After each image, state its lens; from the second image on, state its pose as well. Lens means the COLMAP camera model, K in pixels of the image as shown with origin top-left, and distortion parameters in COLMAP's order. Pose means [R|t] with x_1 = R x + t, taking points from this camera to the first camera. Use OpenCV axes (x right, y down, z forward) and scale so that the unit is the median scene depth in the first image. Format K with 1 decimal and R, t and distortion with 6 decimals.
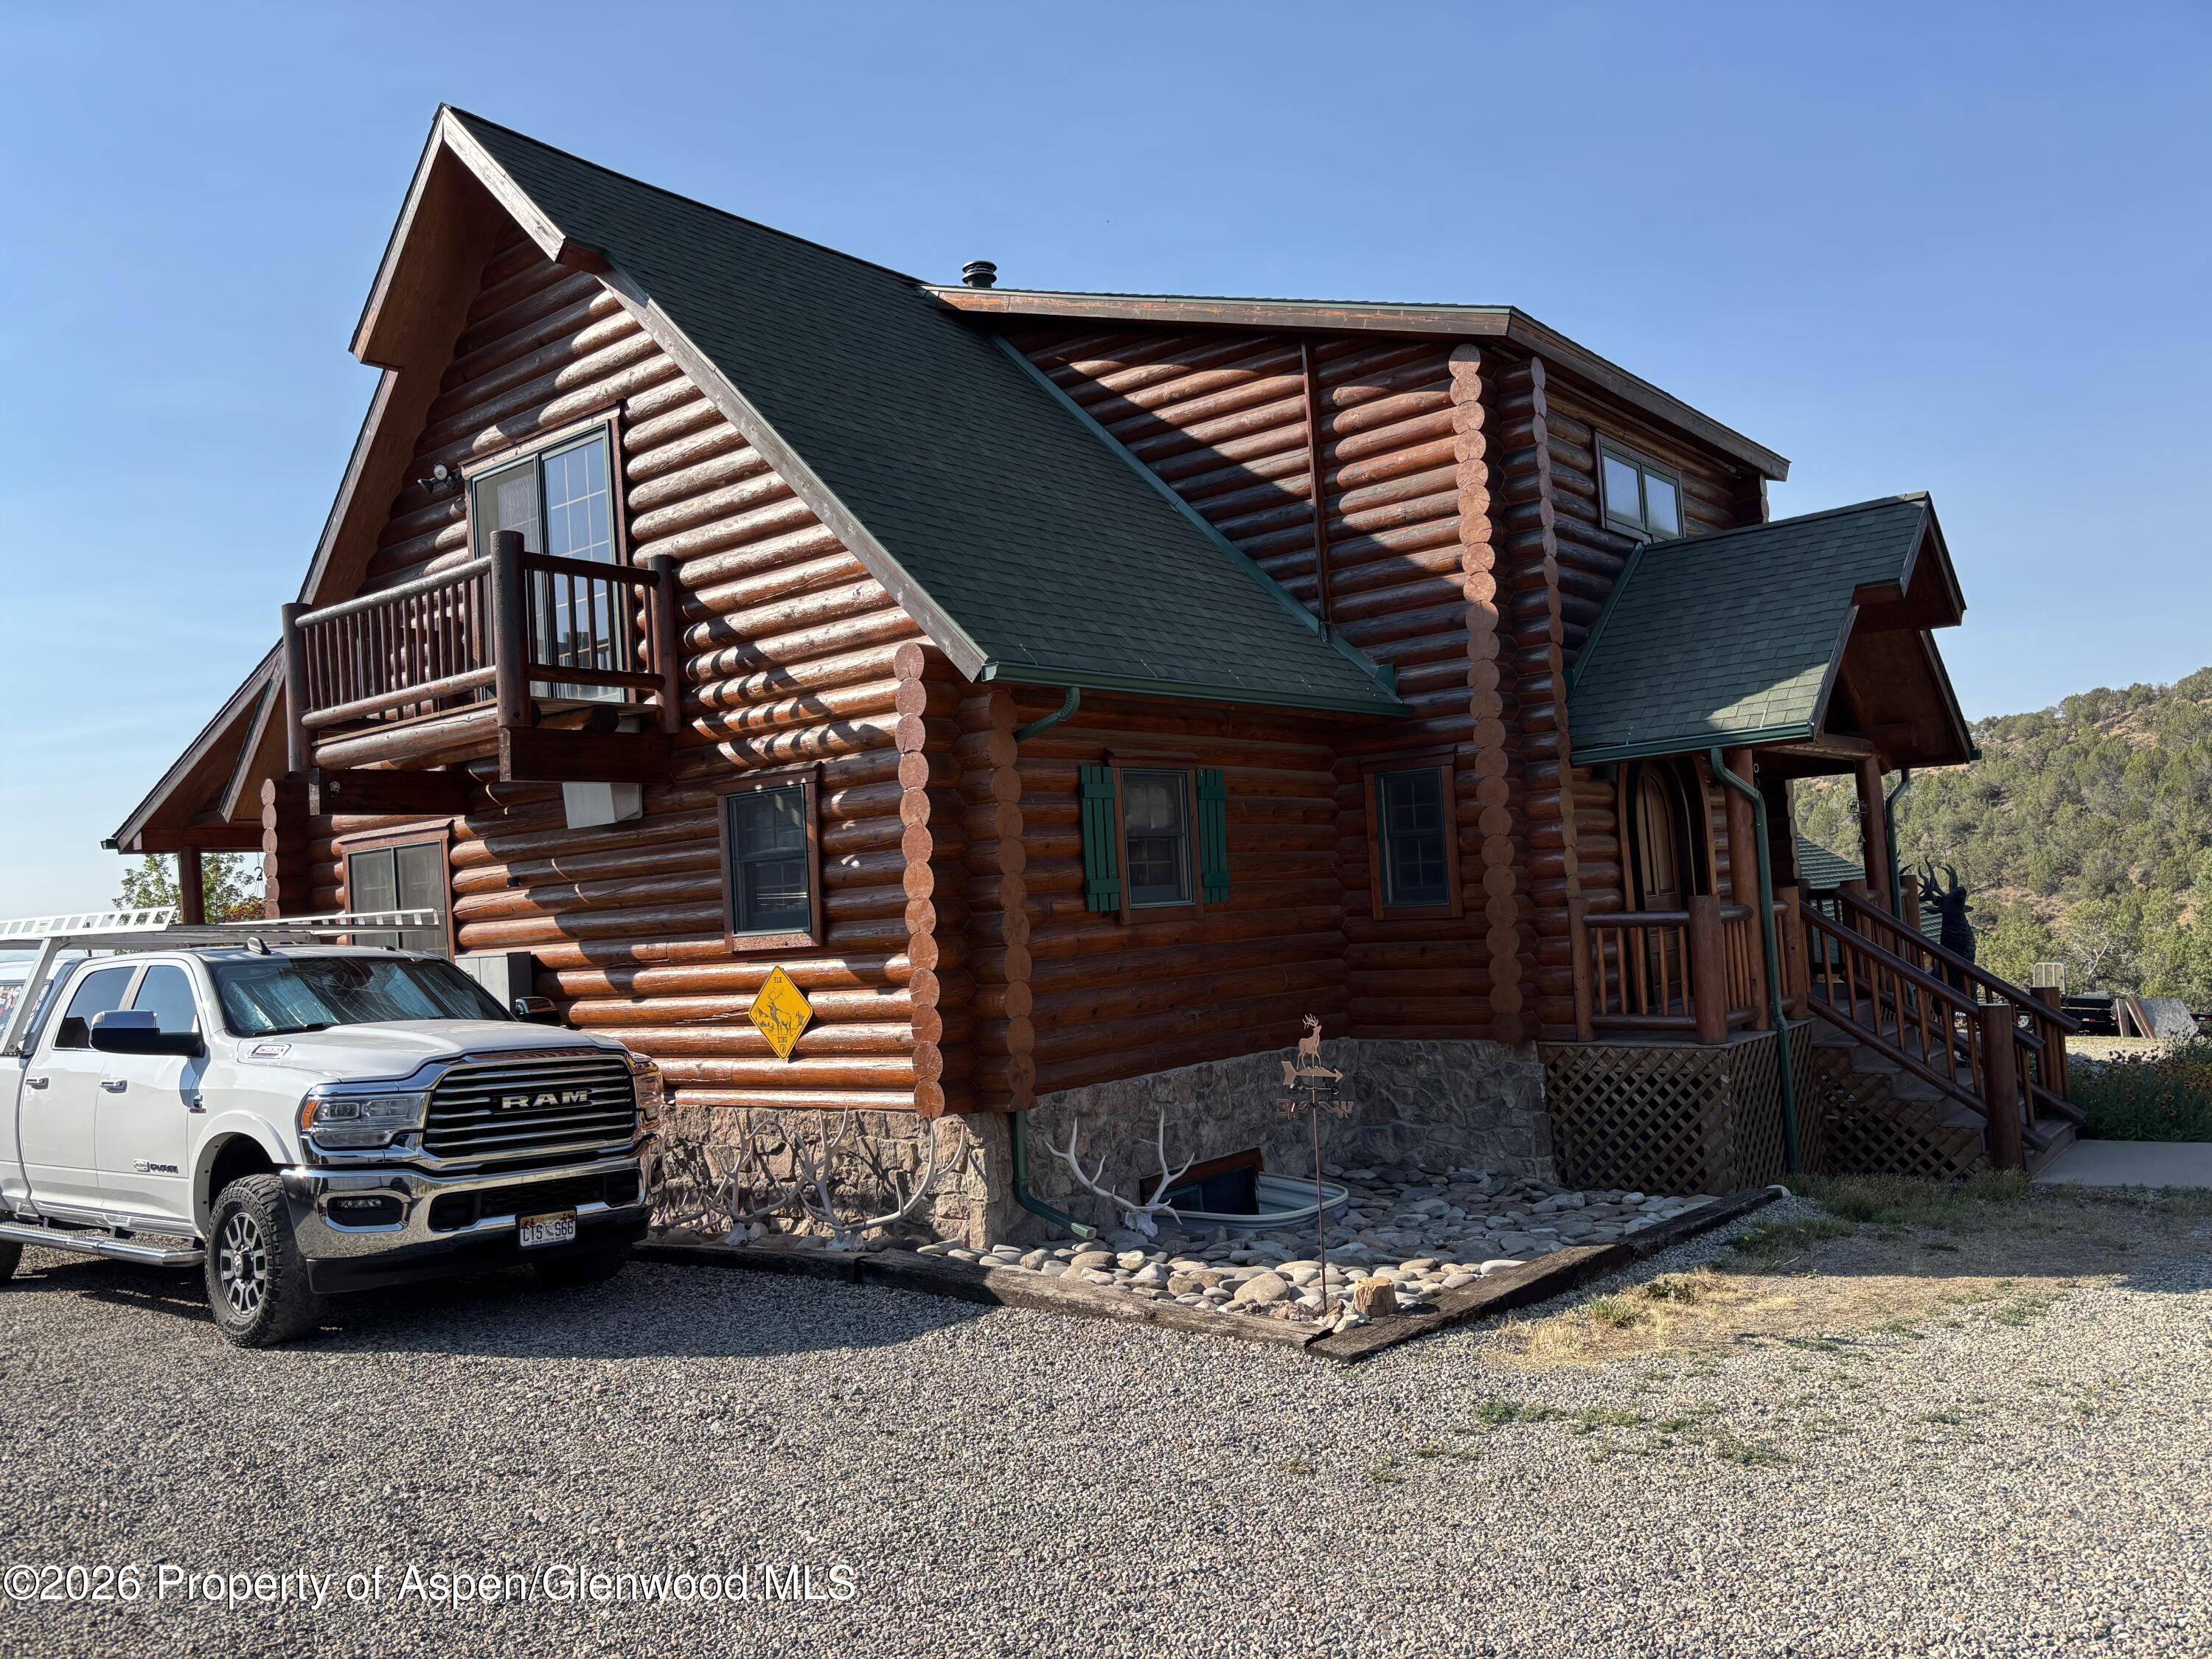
lens RADIAL K [[1659.9, 0, 1106.0], [0, 1659.9, 829.5], [0, 0, 1]] dist [0.160729, -0.303311]
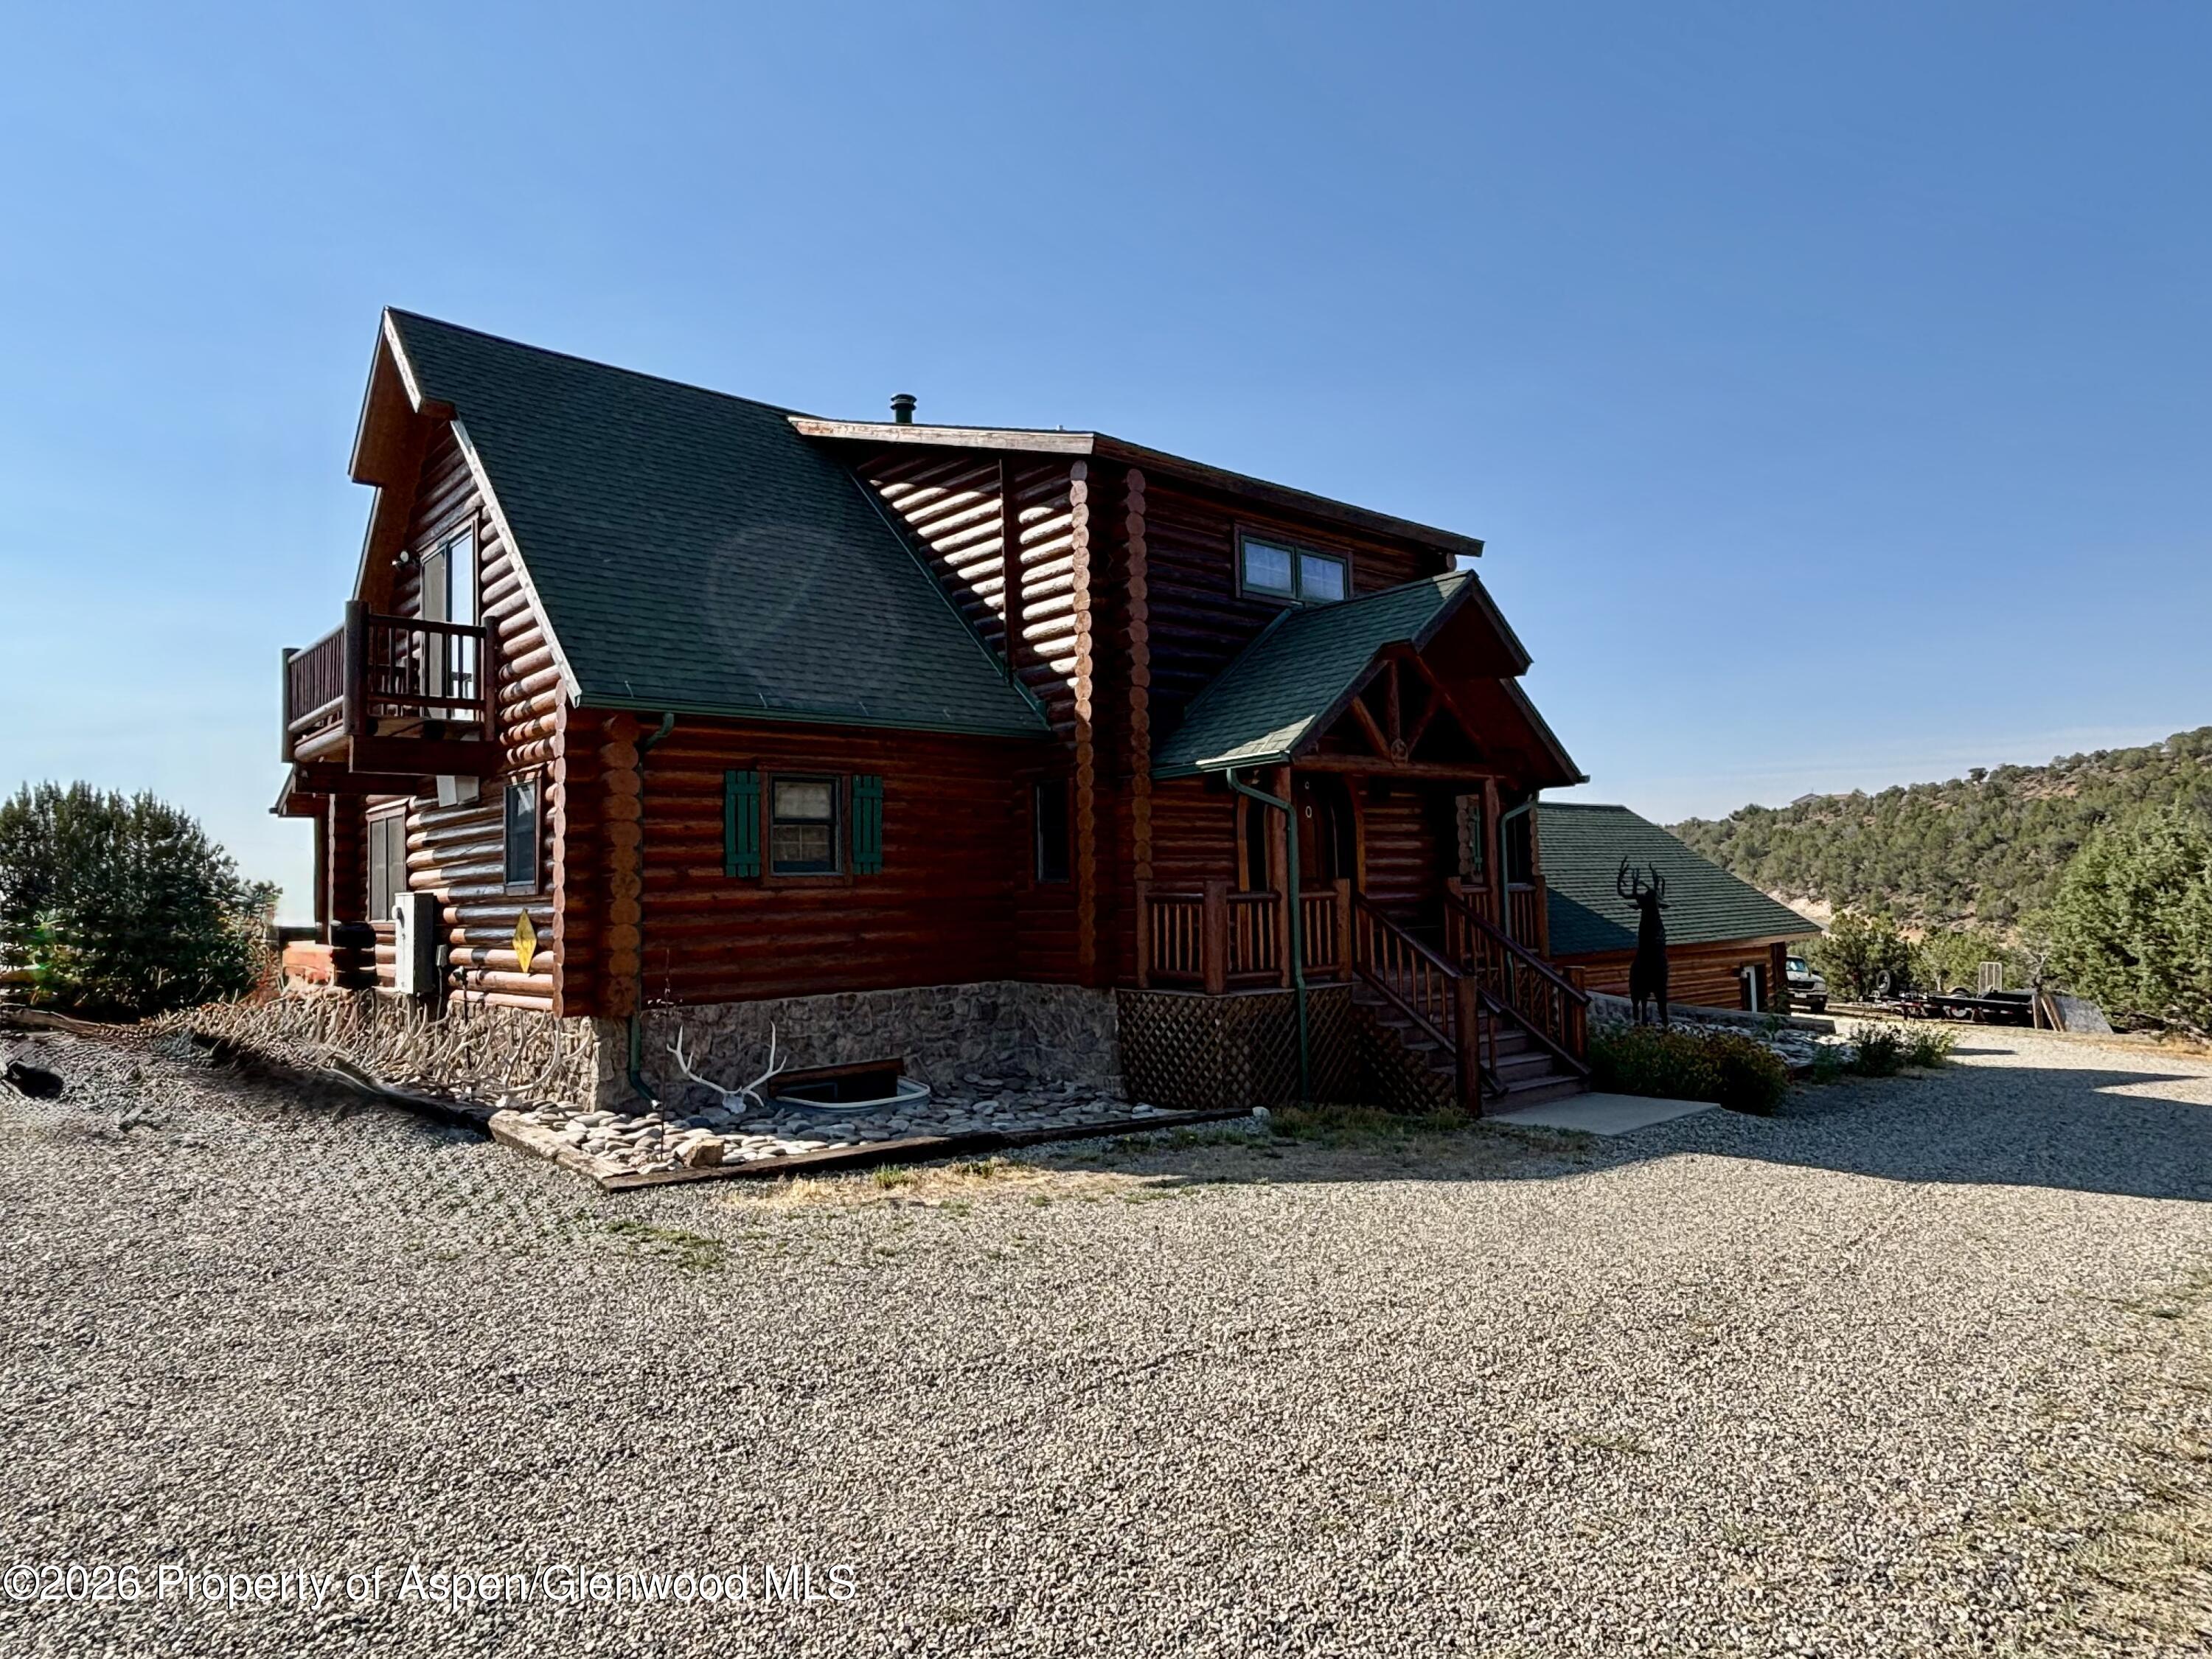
lens RADIAL K [[1319.4, 0, 1106.0], [0, 1319.4, 829.5], [0, 0, 1]] dist [0.061672, -0.060316]
pose [[0.986762, 0.029772, -0.159416, 0.411648], [-0.029004, 0.999554, 0.007139, -0.005887], [0.159558, -0.002421, 0.987186, -0.026250]]
